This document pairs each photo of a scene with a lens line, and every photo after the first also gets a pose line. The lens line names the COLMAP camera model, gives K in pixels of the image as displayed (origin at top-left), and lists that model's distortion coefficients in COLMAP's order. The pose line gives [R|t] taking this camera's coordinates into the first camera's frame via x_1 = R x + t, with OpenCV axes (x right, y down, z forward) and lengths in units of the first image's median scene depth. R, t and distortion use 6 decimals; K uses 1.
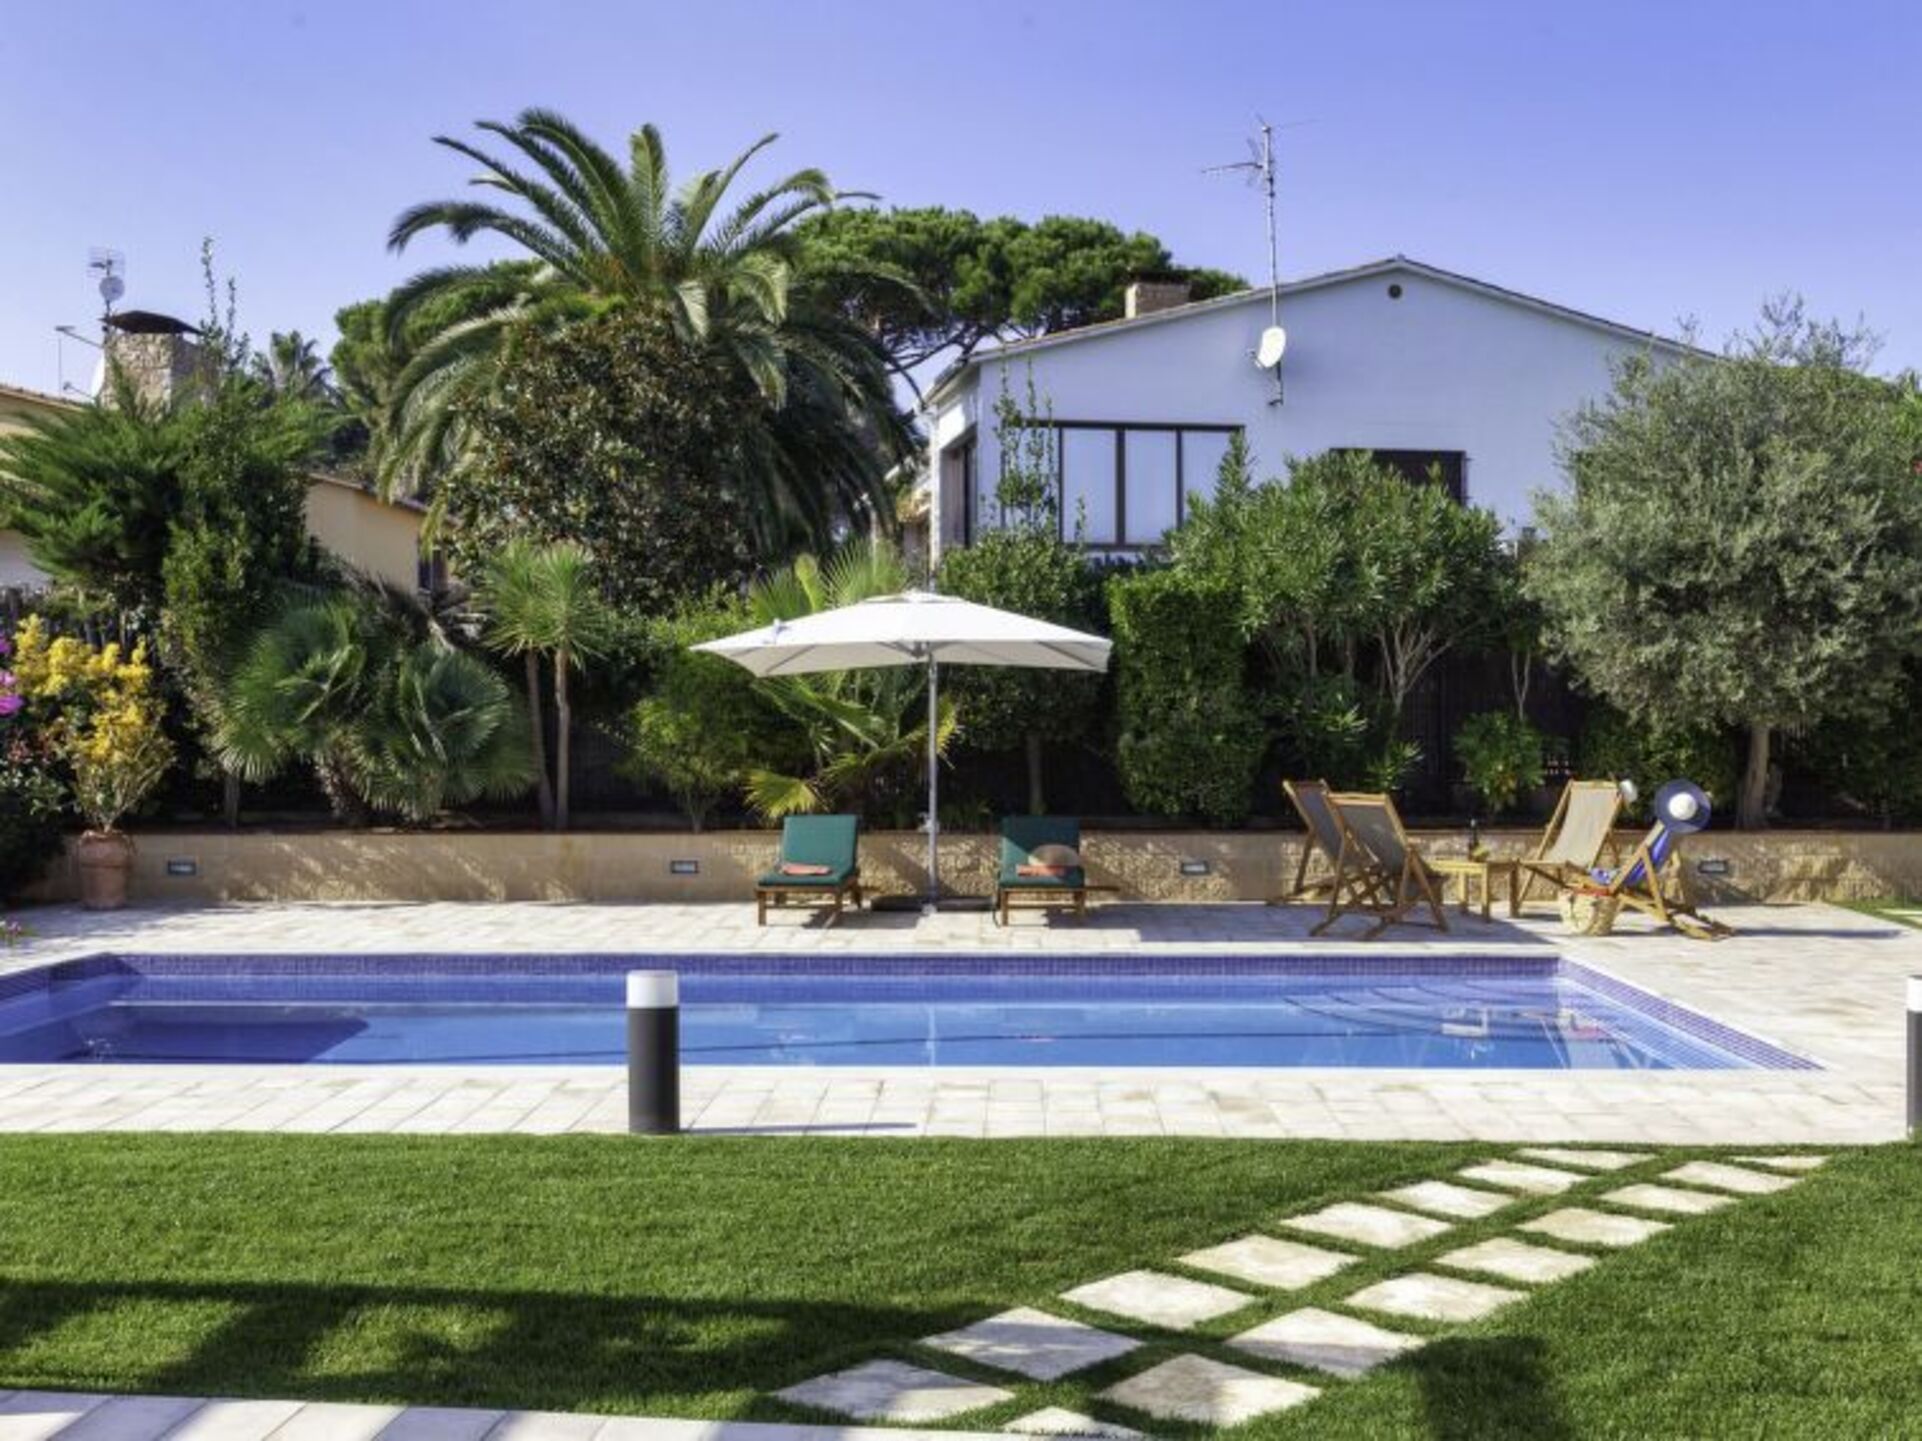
lens RADIAL K [[2306.8, 0, 961.0], [0, 2306.8, 720.5], [0, 0, 1]] dist [0.012868, 0.012221]
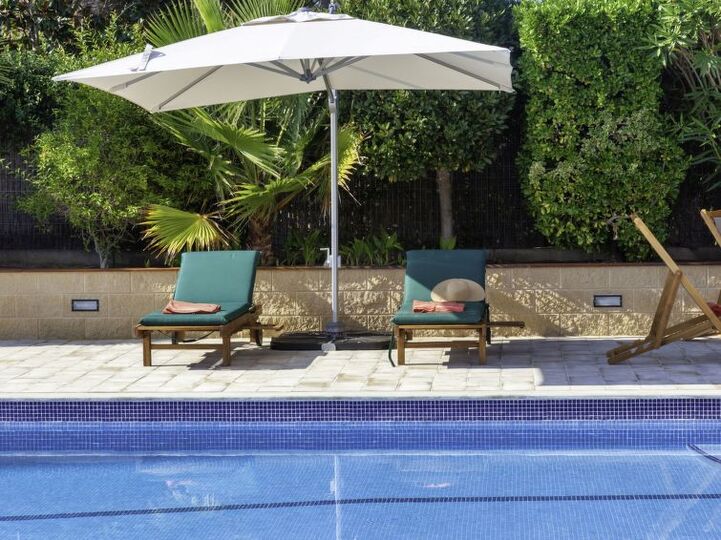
lens RADIAL K [[1926.7, 0, 360.8], [0, 1926.7, 251.3], [0, 0, 1]] dist [0.079606, -0.322239]
pose [[0.998345, -0.009338, -0.056752, 0.043872], [0.011553, 0.999179, 0.038830, 0.010447], [0.056343, -0.039422, 0.997633, 0.194012]]
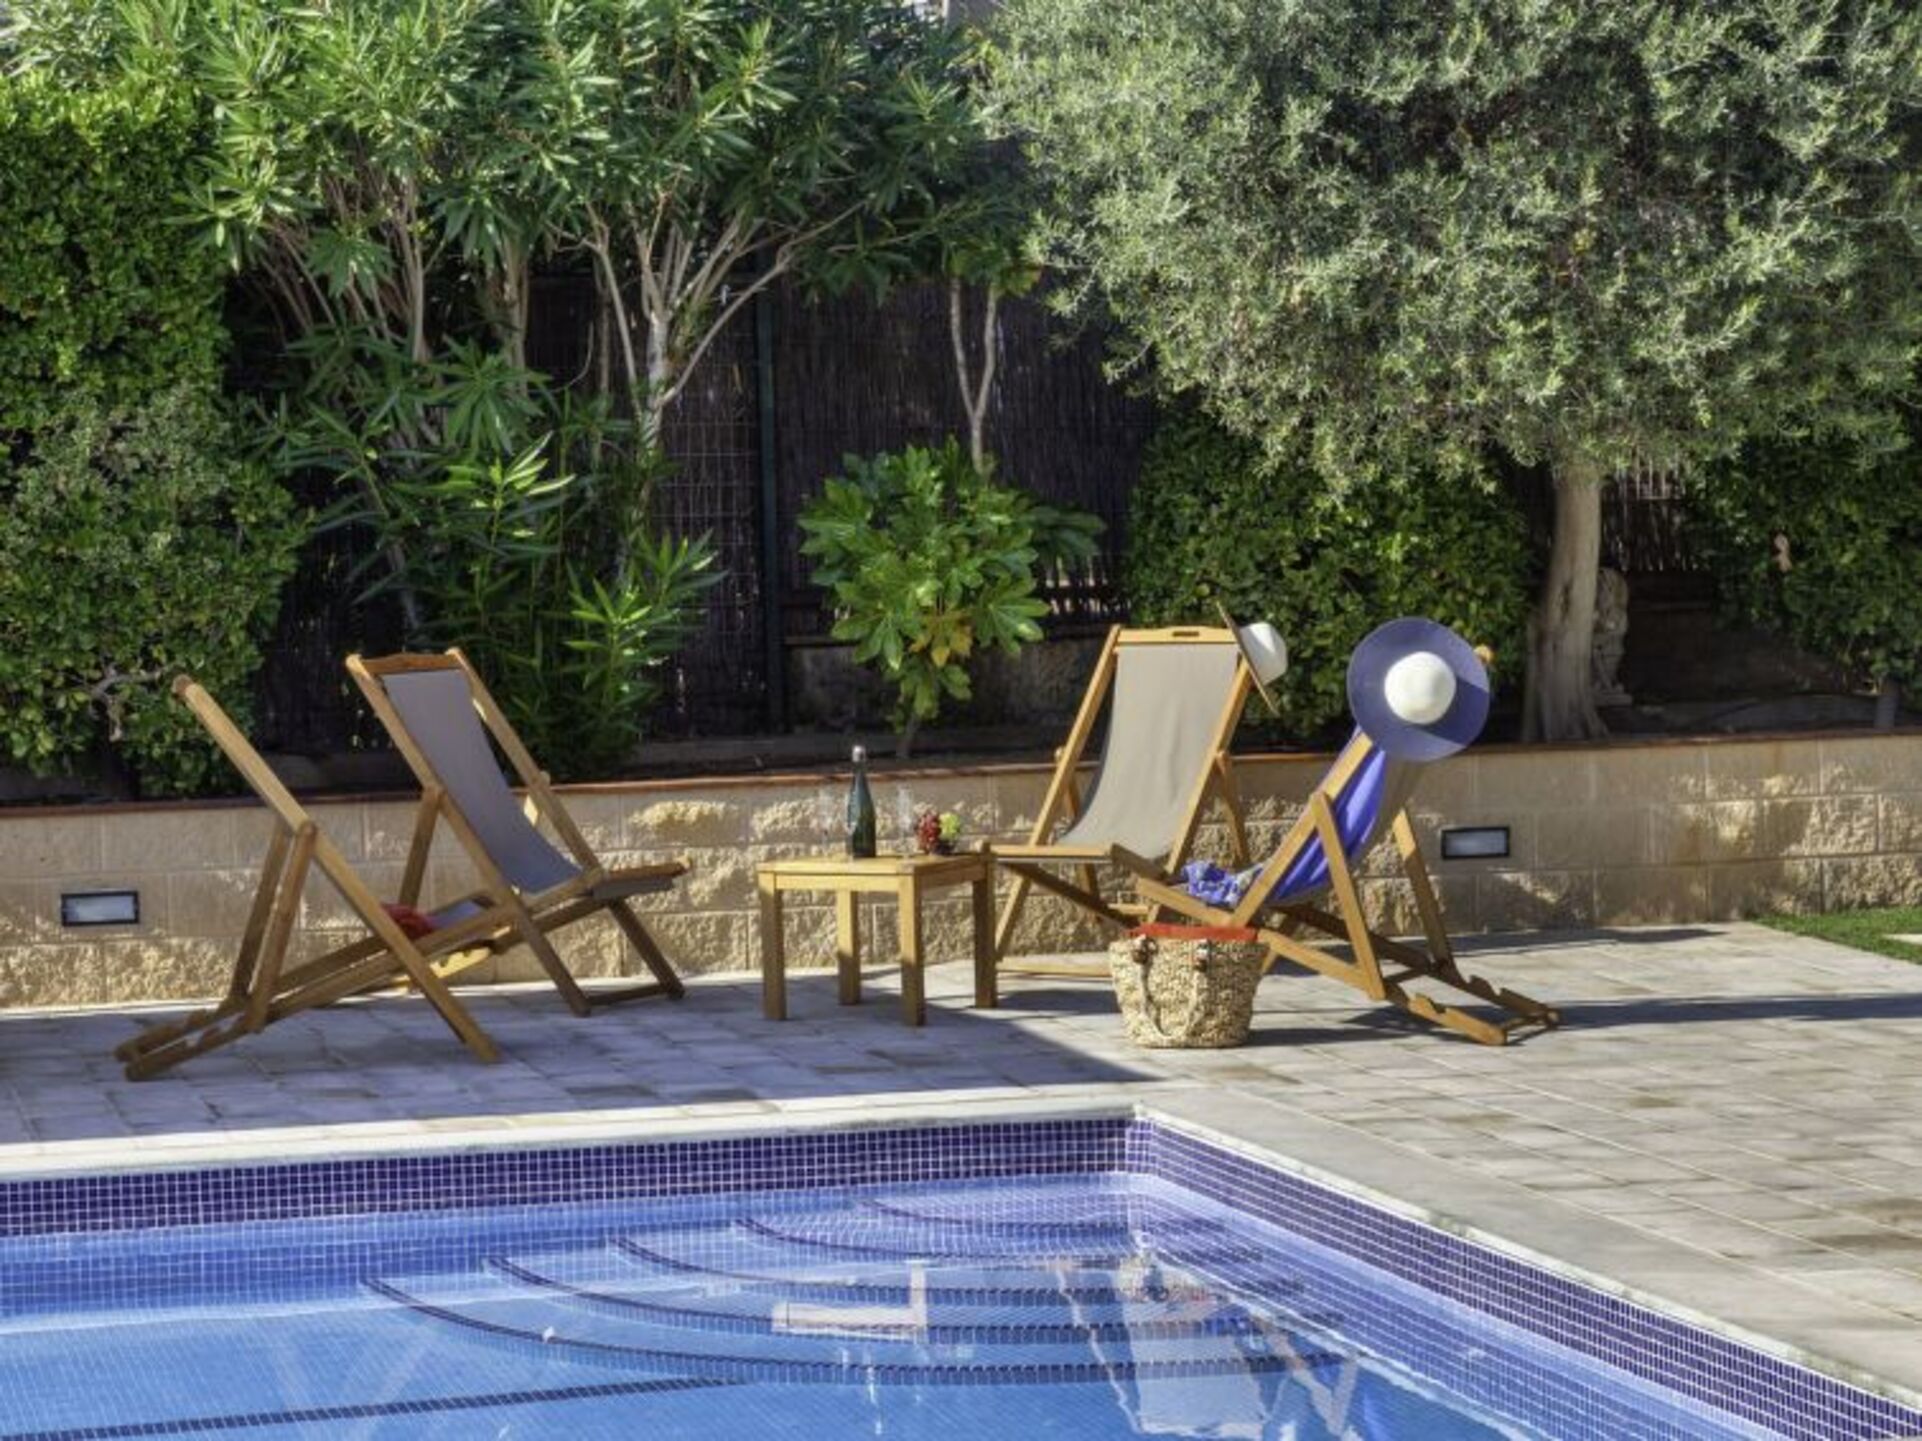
lens RADIAL K [[5742.1, 0, 997.4], [0, 5742.1, 674.9], [0, 0, 1]] dist [0.026986, 0.630396]
pose [[0.965689, -0.034832, 0.257356, 0.008453], [0.026877, 0.999048, 0.034365, 0.001428], [-0.258308, -0.026269, 0.965705, 0.117609]]
